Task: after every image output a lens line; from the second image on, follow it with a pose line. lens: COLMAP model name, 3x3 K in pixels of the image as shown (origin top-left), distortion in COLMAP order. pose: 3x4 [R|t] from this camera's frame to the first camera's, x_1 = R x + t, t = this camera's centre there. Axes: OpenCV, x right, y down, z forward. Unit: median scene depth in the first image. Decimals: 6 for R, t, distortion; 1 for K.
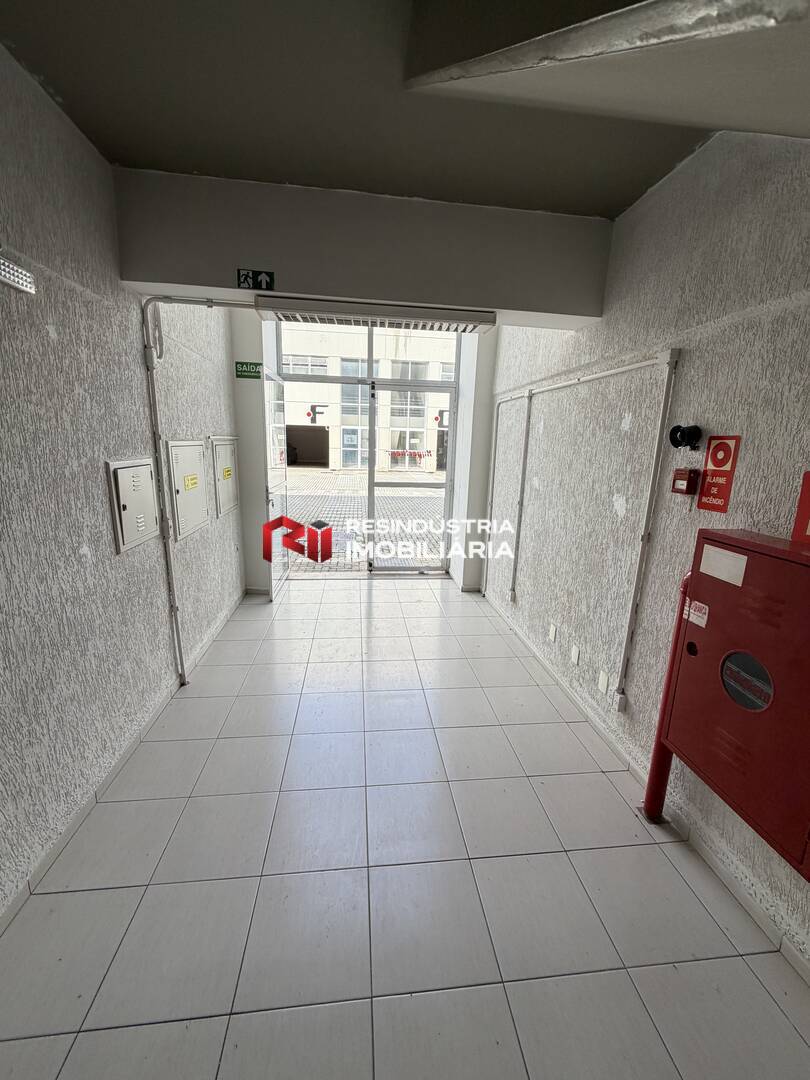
lens RADIAL K [[425.3, 0, 405.0], [0, 425.3, 540.0], [0, 0, 1]] dist [0.000252, 0.000032]
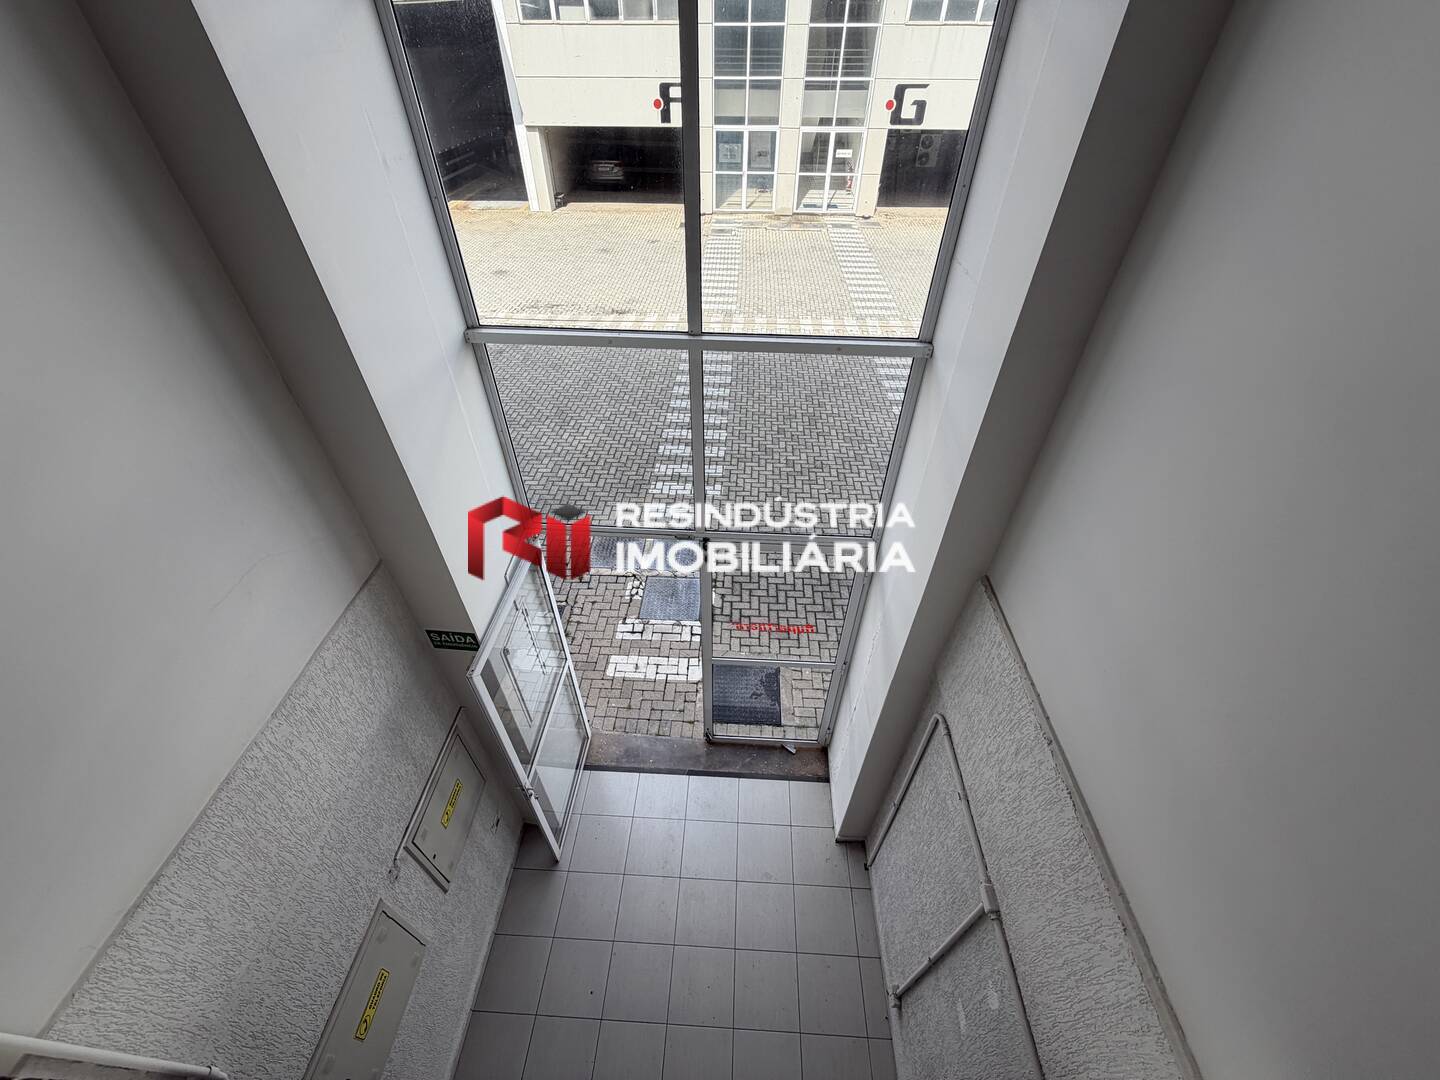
lens RADIAL K [[567.0, 0, 724.2], [0, 567.0, 545.3], [0, 0, 1]] dist [0.000252, 0.000032]
pose [[0.988316, 0.091349, -0.122014, 0.005782], [-0.021651, 0.876529, 0.480862, -0.138856], [0.150875, -0.472602, 0.868265, 0.082542]]
